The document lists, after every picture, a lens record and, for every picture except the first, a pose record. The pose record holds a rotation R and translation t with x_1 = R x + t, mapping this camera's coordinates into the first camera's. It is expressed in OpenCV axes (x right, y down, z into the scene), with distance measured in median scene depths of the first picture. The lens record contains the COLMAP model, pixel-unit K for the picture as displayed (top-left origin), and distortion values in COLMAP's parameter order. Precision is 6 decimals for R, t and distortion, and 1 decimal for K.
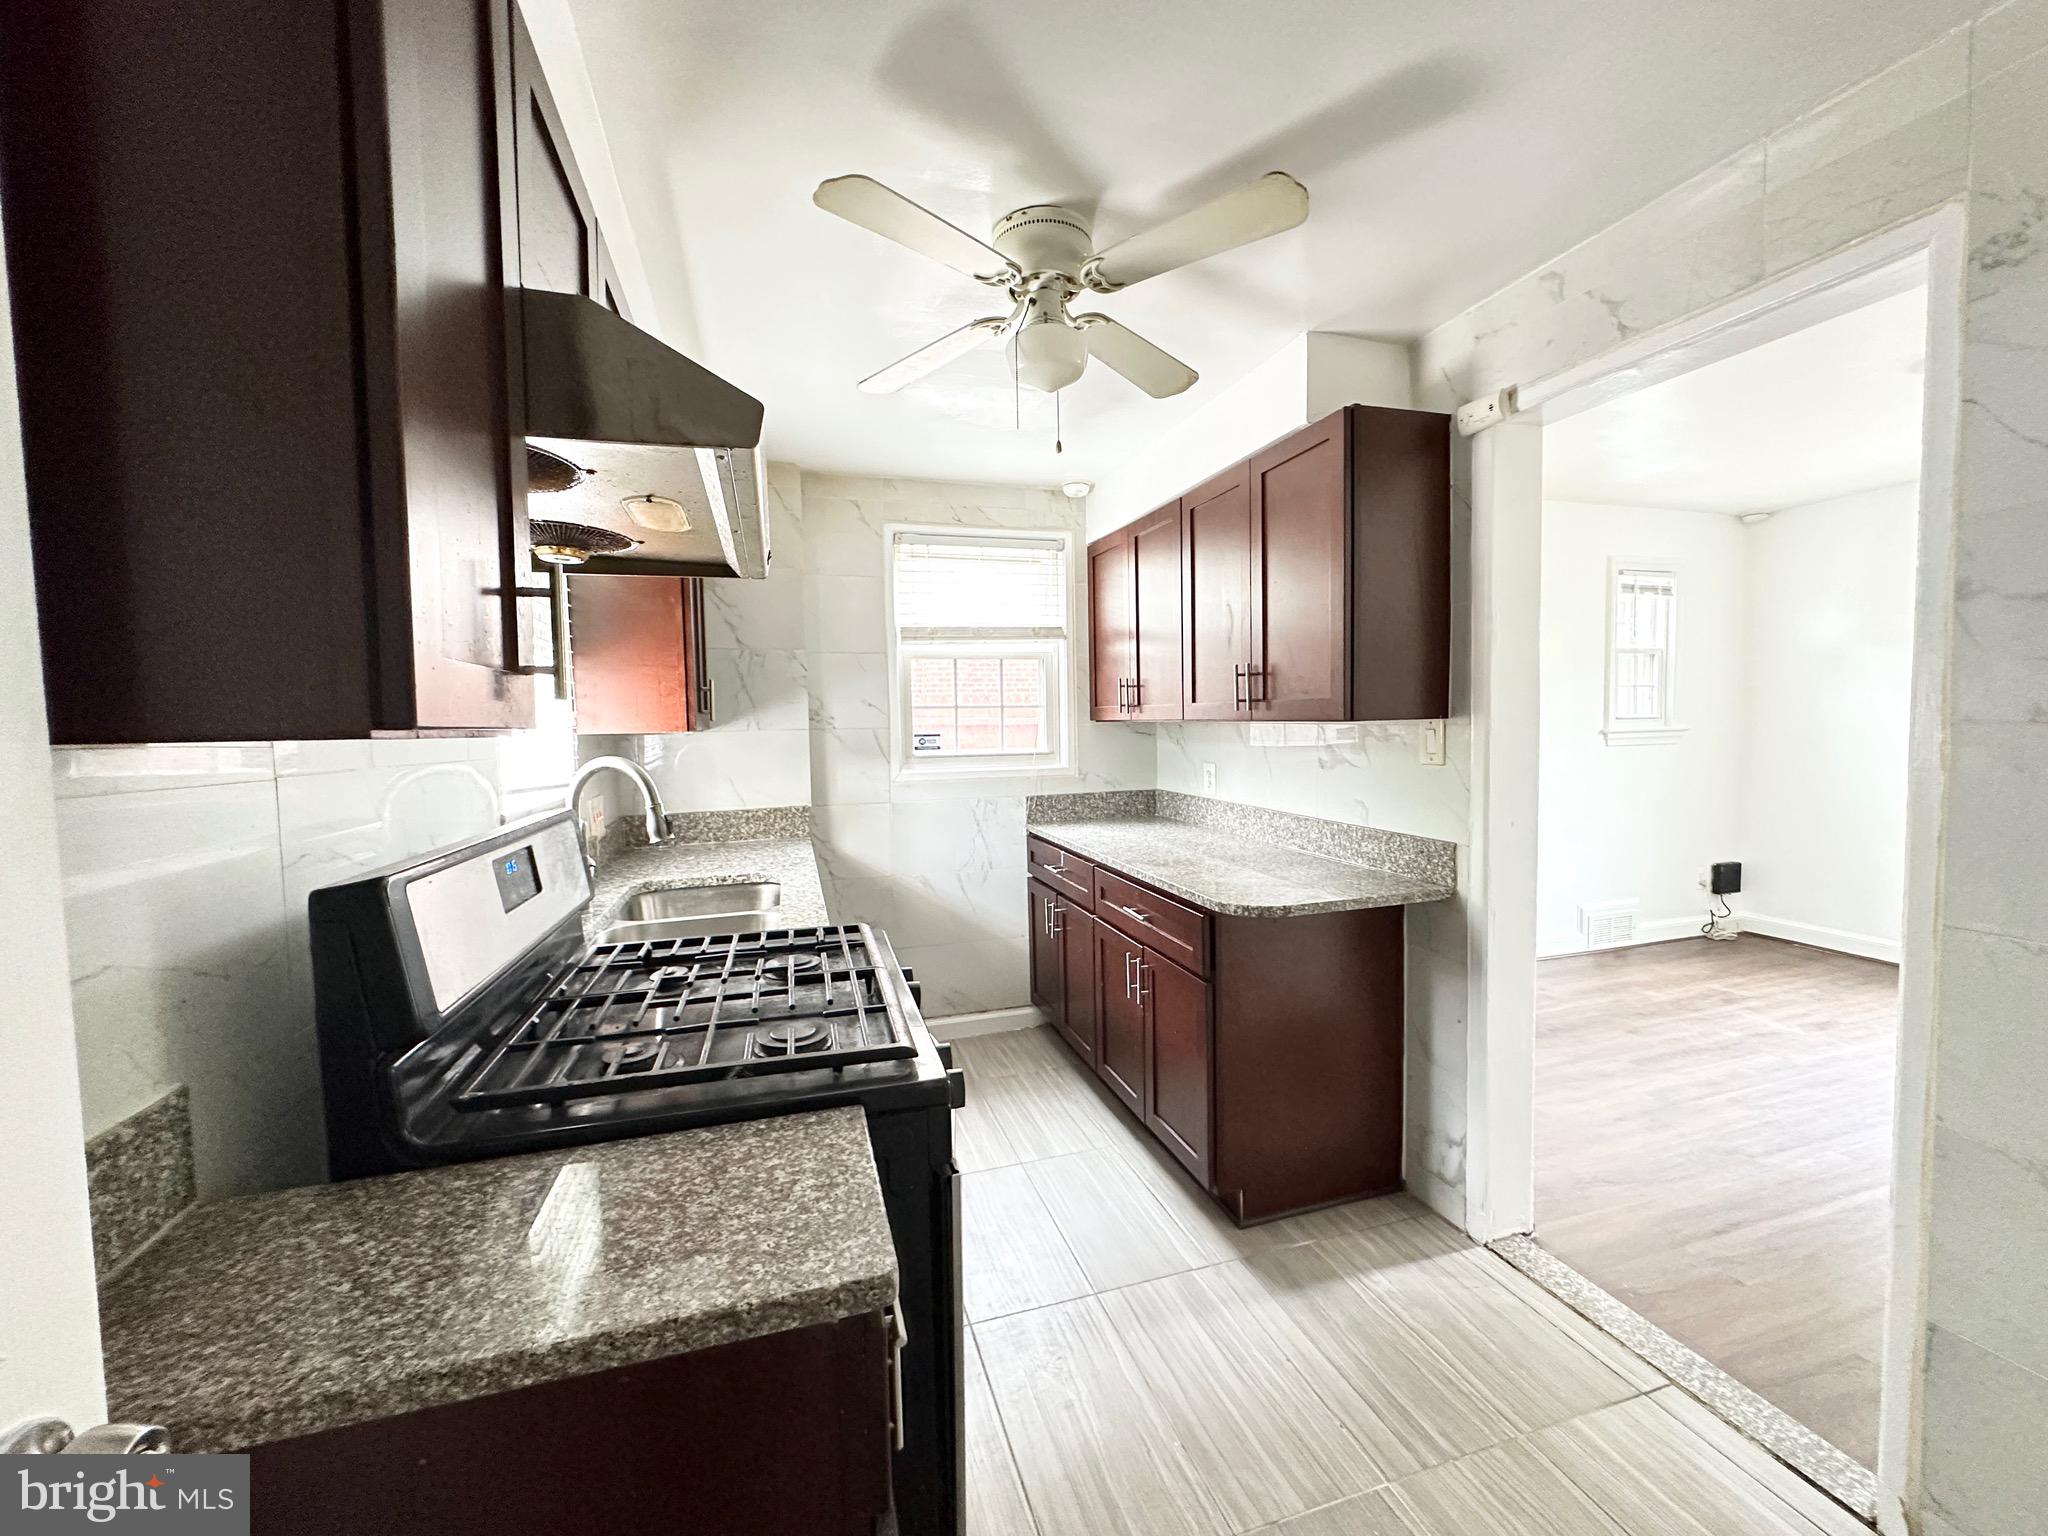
lens RADIAL K [[821.8, 0, 1024.0], [0, 821.8, 768.0], [0, 0, 1]] dist [0.000170, 0.000100]
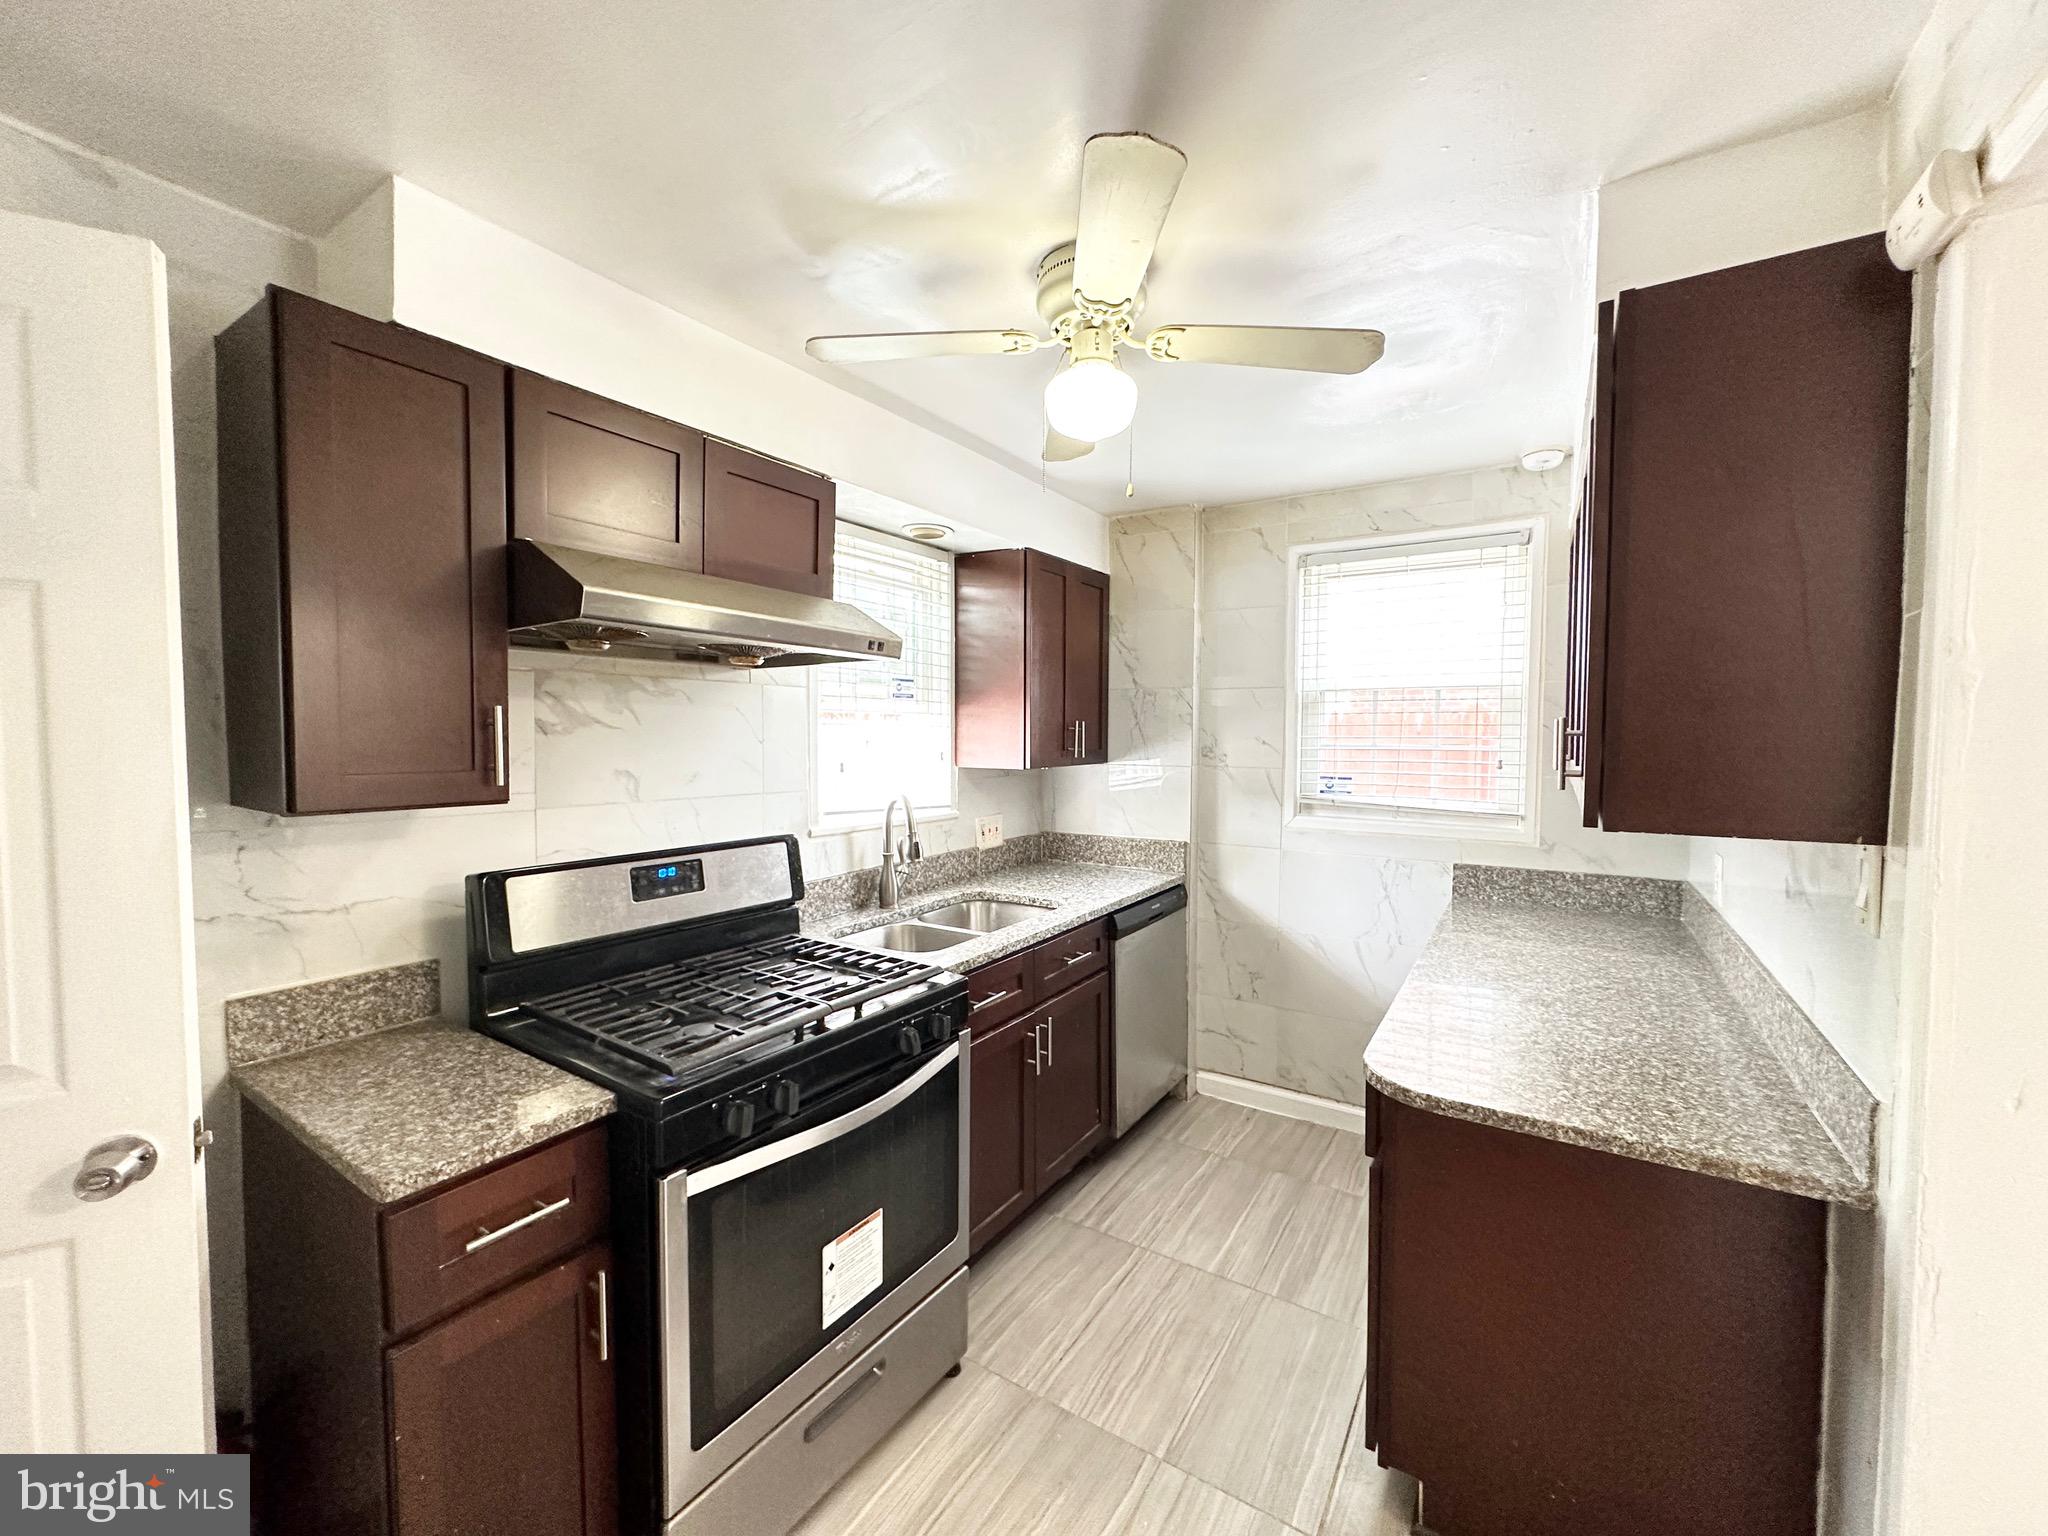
lens RADIAL K [[819.9, 0, 1024.0], [0, 819.9, 768.0], [0, 0, 1]] dist [0.000804, -0.006843]
pose [[0.642083, 0.057970, -0.764440, 0.385598], [-0.058920, 0.997919, 0.026187, -0.061392], [0.764368, 0.028227, 0.644162, 0.201800]]
